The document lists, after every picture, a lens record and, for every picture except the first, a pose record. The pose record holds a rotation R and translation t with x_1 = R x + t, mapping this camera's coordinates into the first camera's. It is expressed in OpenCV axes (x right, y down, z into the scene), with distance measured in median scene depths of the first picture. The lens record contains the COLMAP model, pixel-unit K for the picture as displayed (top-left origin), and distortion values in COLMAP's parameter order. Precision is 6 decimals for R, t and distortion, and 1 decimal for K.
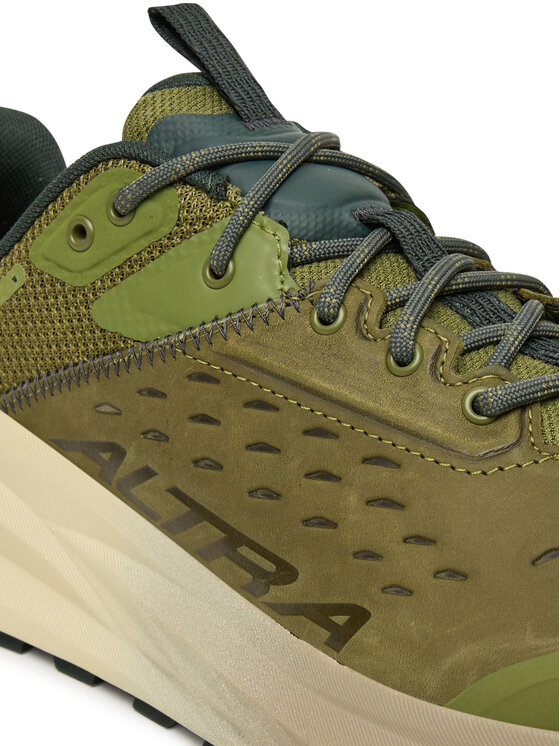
lens RADIAL K [[1287.6, 0, 280.9], [0, 1287.6, 372.1], [0, 0, 1]] dist [-0.115426, 0.000000]
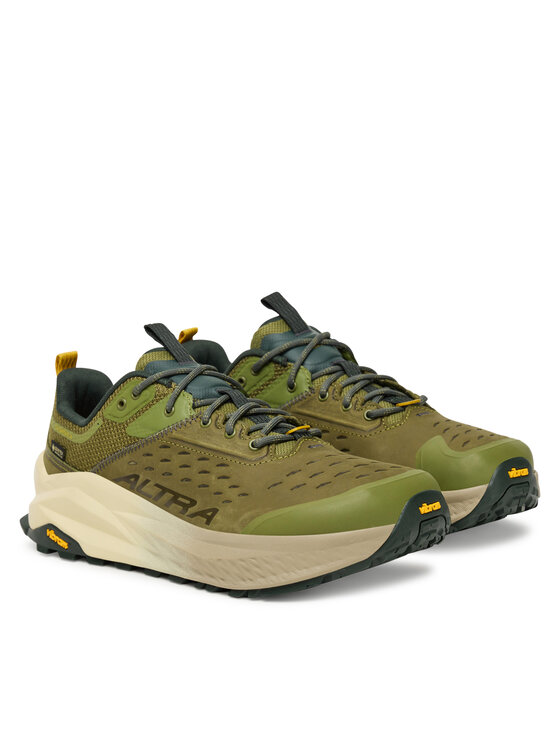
lens RADIAL K [[2205.4, 0, 280.9], [0, 2205.4, 373.1], [0, 0, 1]] dist [-1.185245, 0.000000]
pose [[0.996713, -0.054414, -0.060020, 0.505413], [0.036628, 0.963489, -0.265230, 1.164706], [0.072261, 0.262160, 0.962315, -3.777786]]
